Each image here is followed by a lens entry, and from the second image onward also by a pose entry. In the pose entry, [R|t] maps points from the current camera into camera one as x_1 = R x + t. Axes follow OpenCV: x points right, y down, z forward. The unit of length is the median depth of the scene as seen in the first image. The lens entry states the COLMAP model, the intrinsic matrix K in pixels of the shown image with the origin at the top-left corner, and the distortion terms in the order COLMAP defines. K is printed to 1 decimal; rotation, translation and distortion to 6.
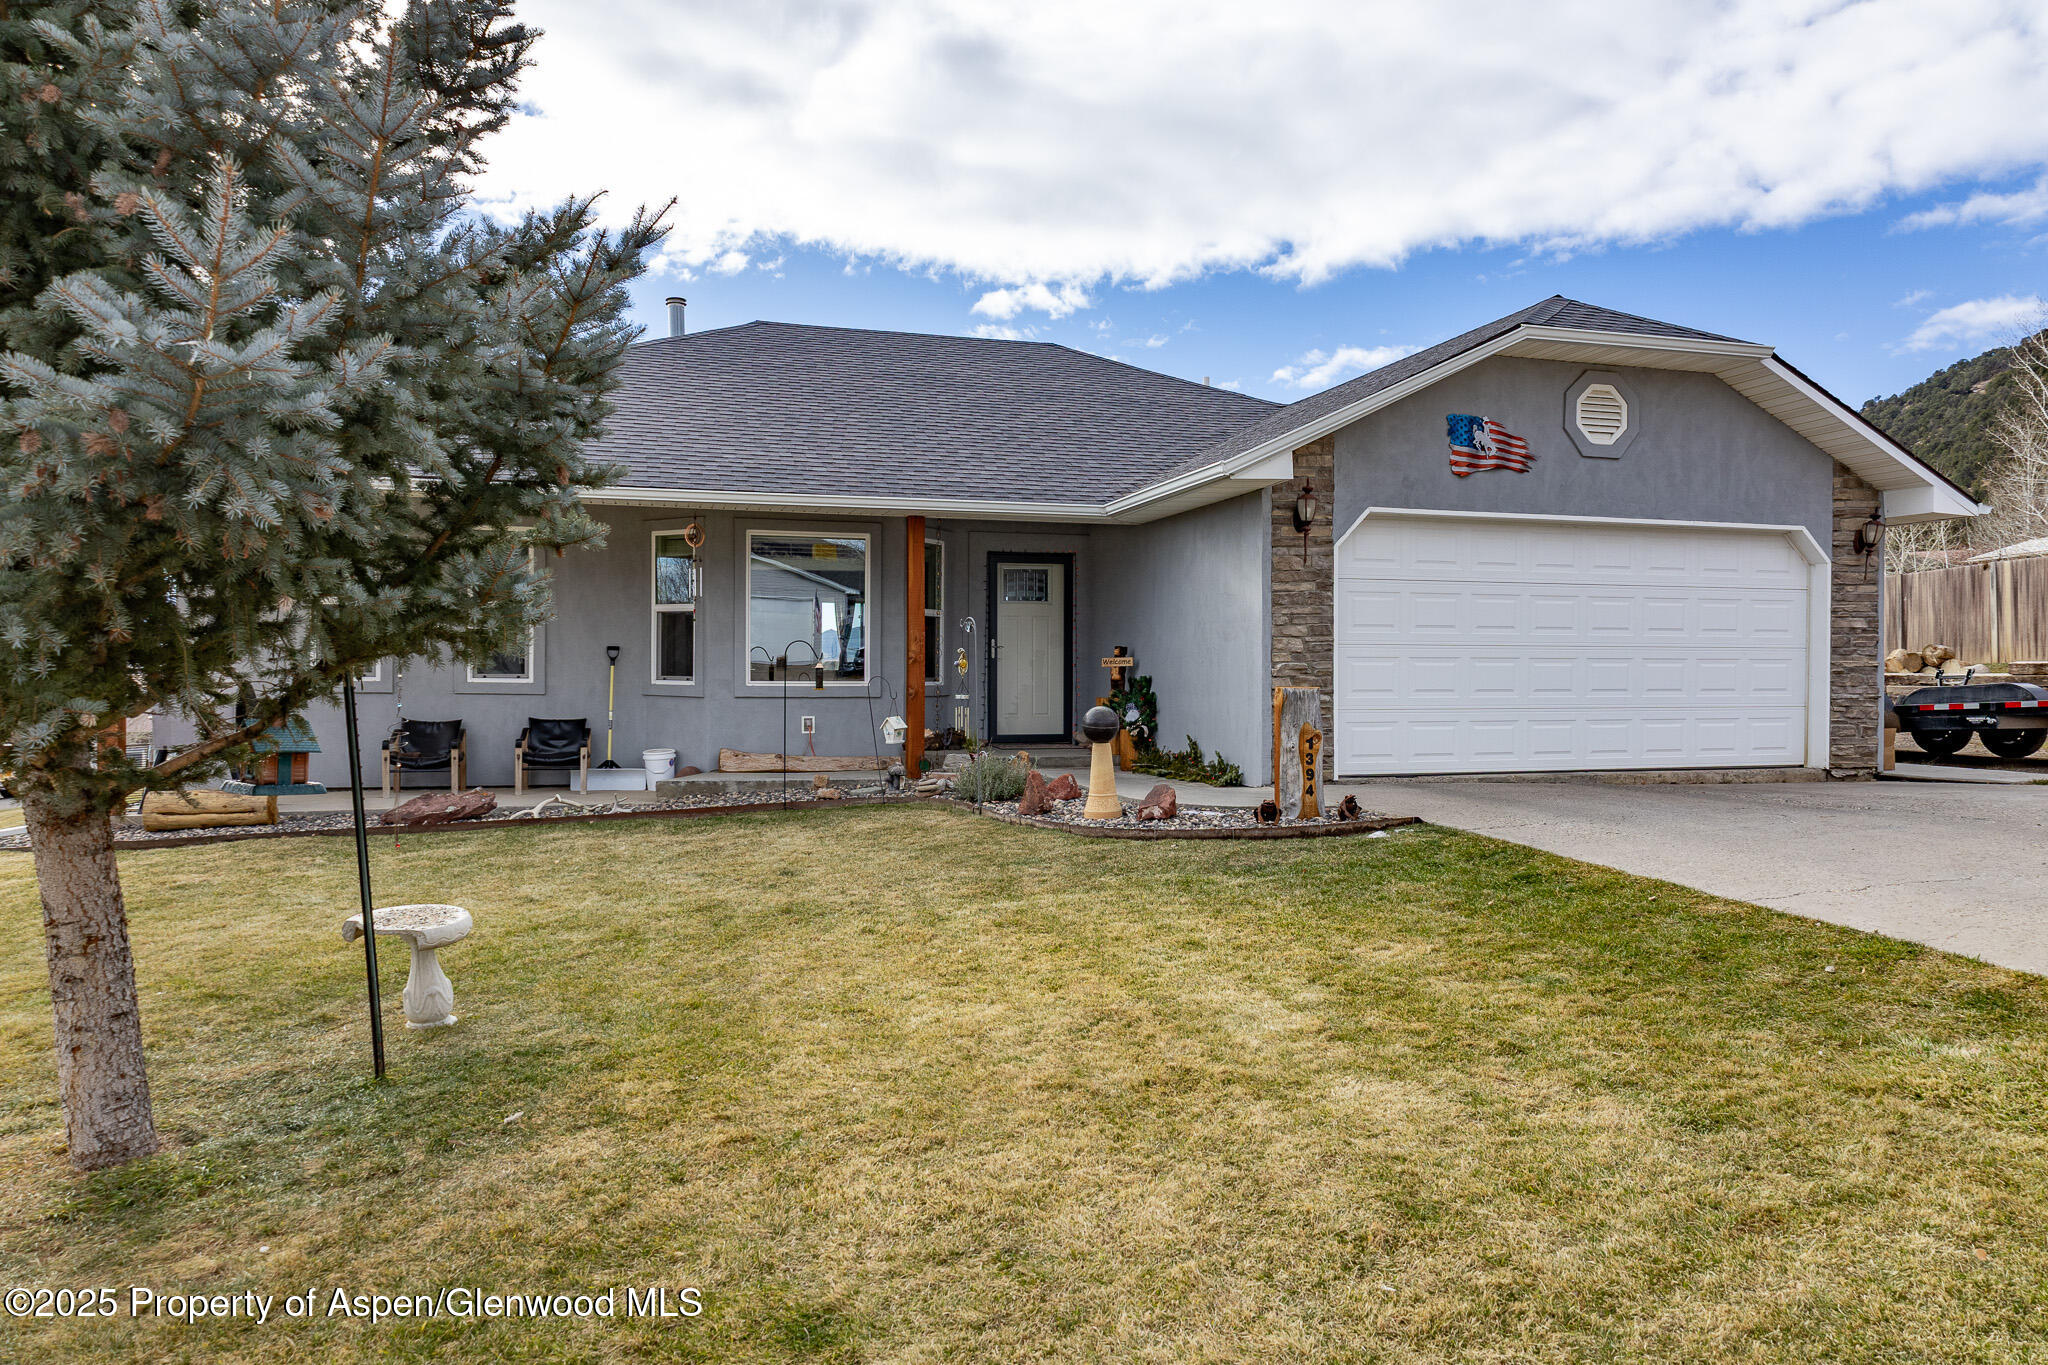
lens RADIAL K [[1333.5, 0, 1052.5], [0, 1333.5, 681.3], [0, 0, 1]] dist [-0.010488, 0.009172]
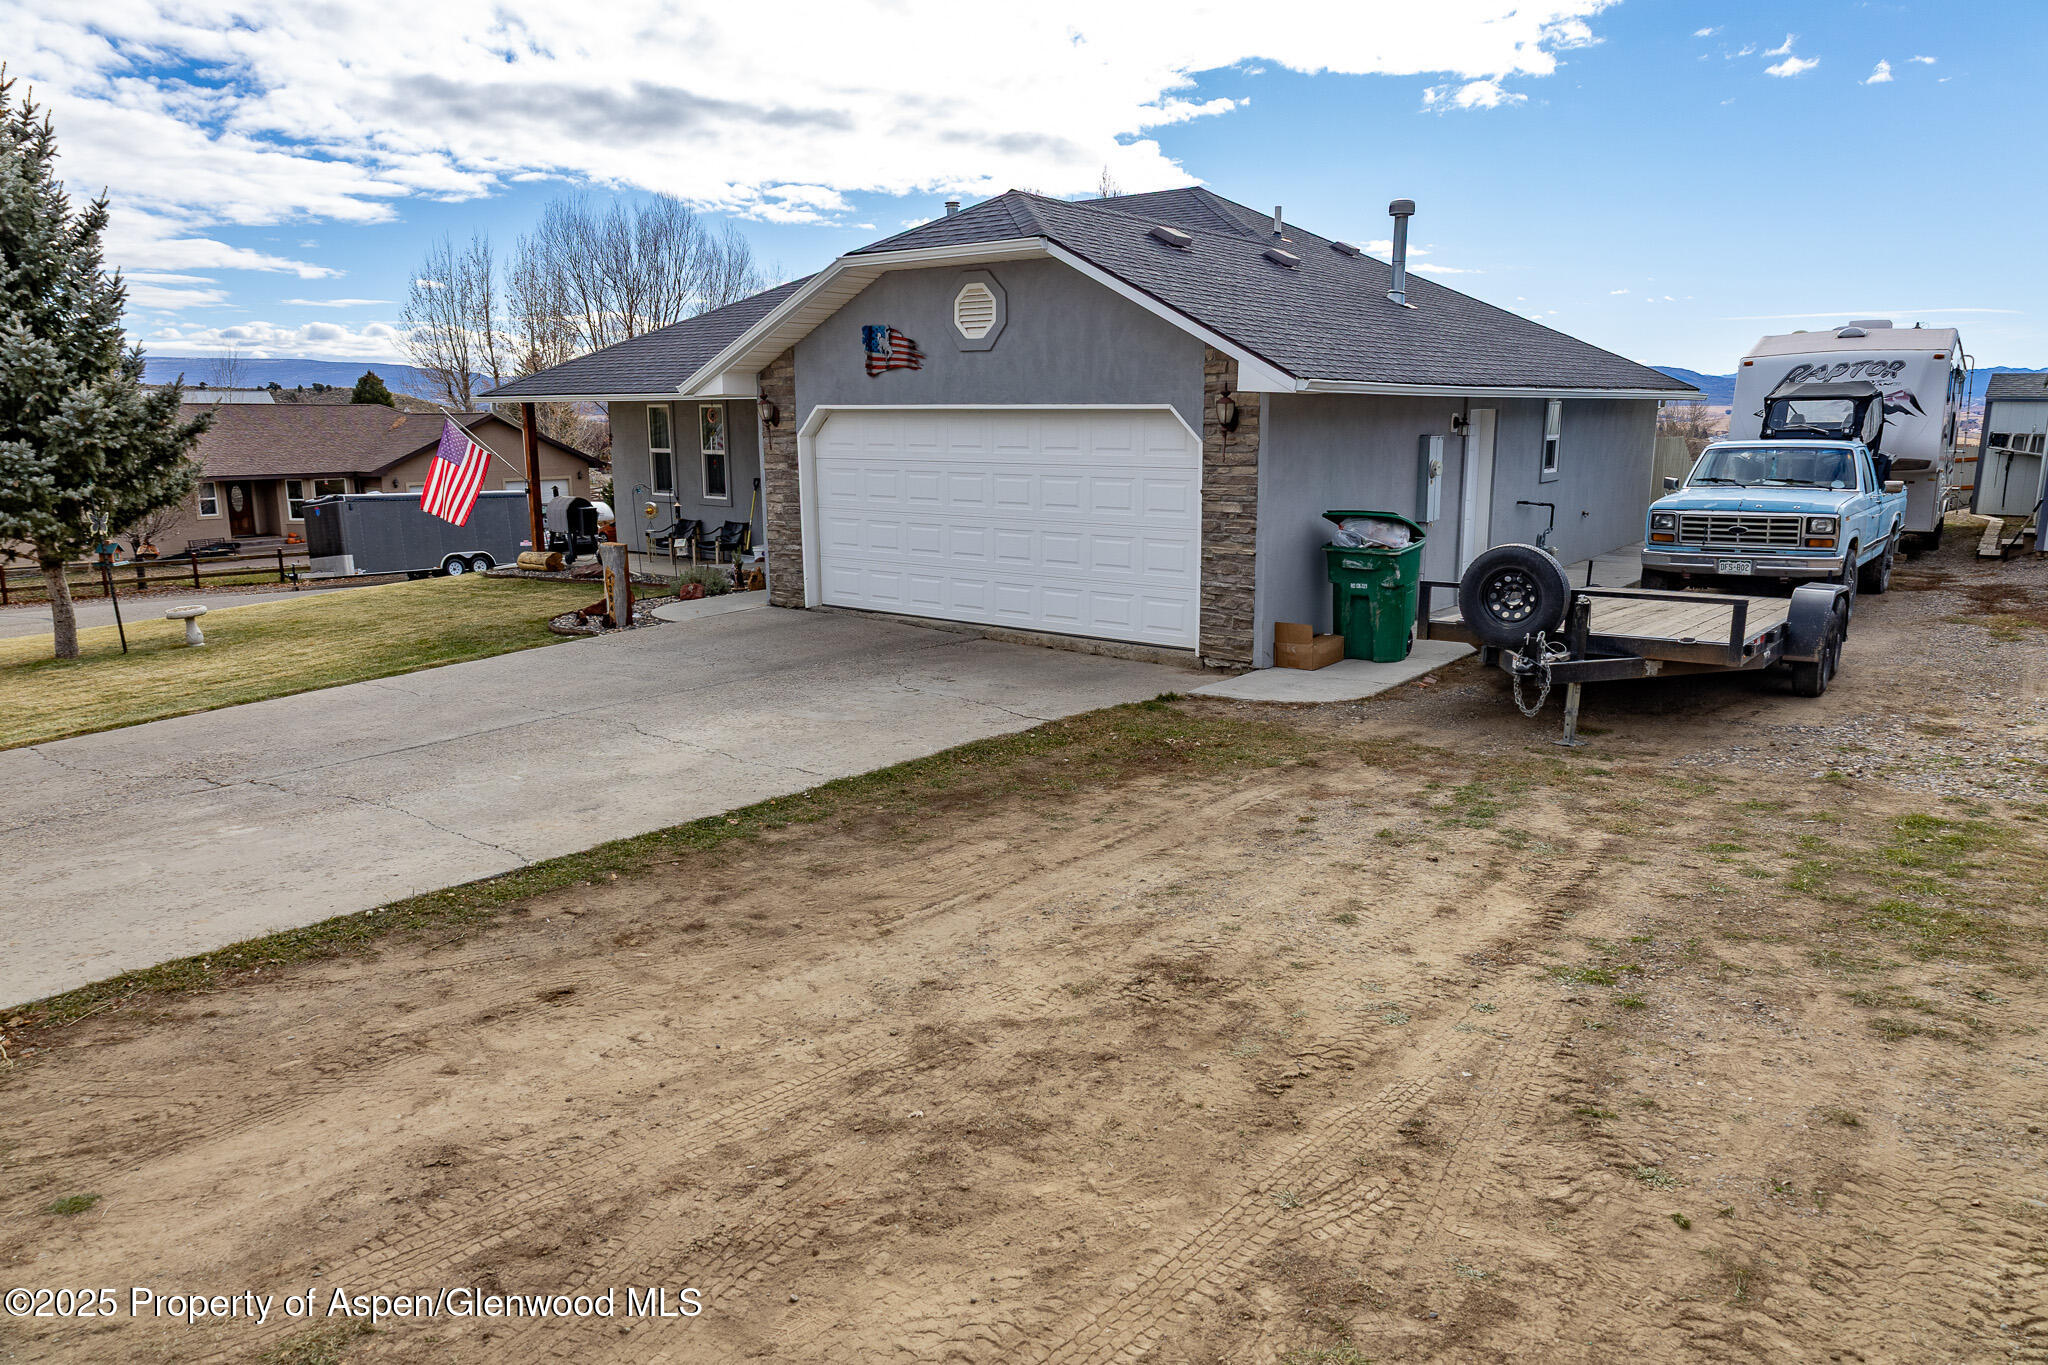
lens RADIAL K [[1297.3, 0, 1034.3], [0, 1297.3, 686.4], [0, 0, 1]] dist [-0.008279, 0.002230]
pose [[0.603759, 0.160164, -0.780912, 1.344305], [-0.007581, 0.980718, 0.195283, -0.104410], [0.797131, -0.111984, 0.593331, 0.359180]]
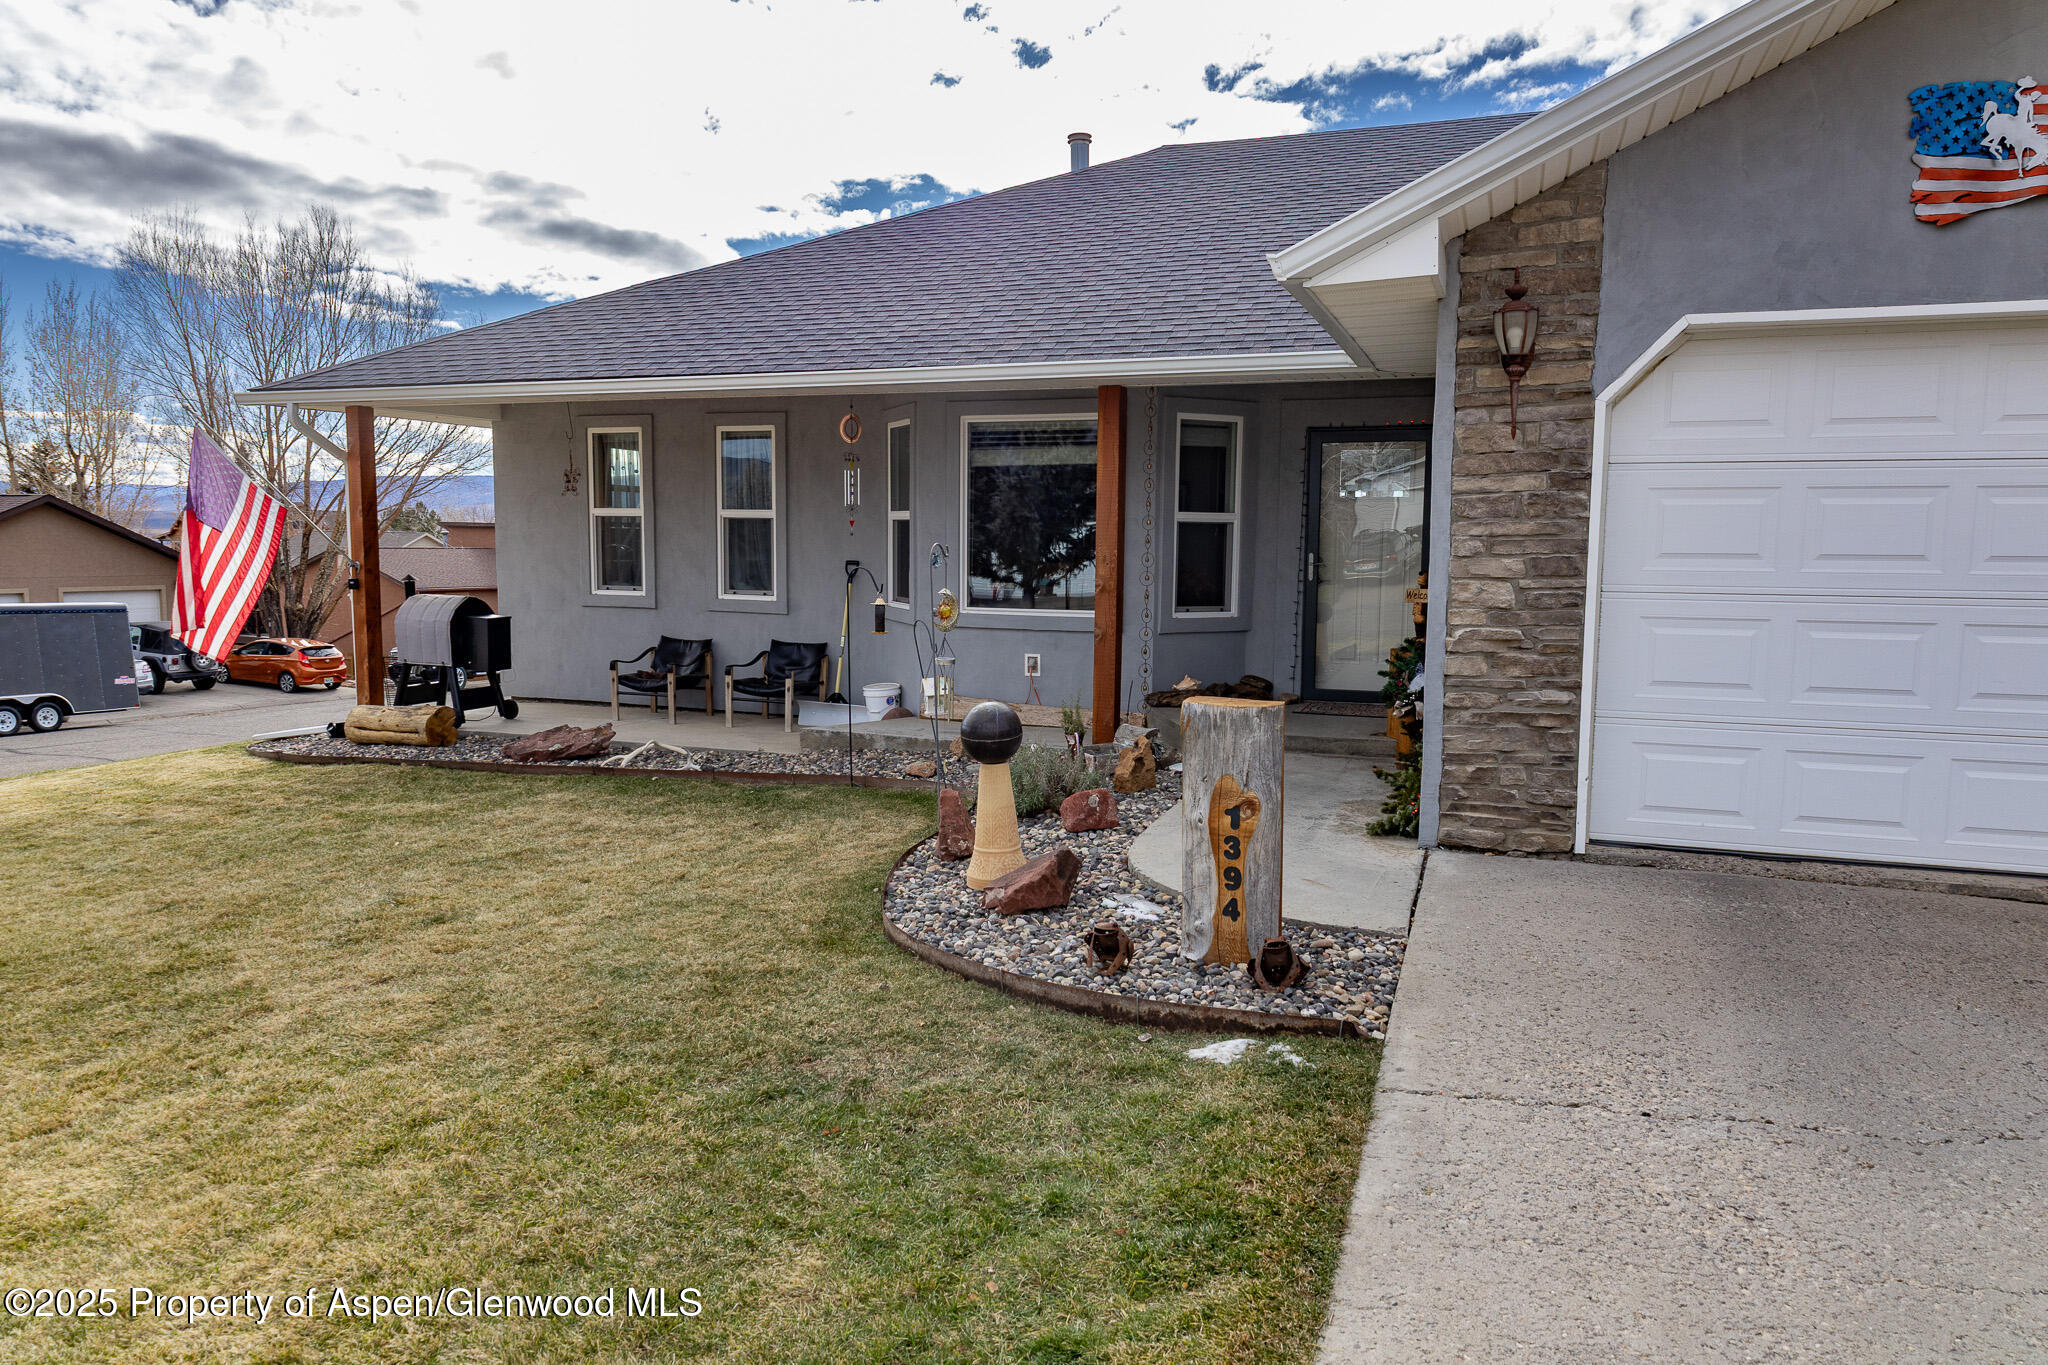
lens RADIAL K [[1340.7, 0, 1024.0], [0, 1340.7, 682.5], [0, 0, 1]] dist [-0.000379, 0.002623]
pose [[0.806232, 0.067257, -0.587764, 0.323255], [-0.012141, 0.995188, 0.097224, -0.039201], [0.591475, -0.071249, 0.803170, 0.427003]]
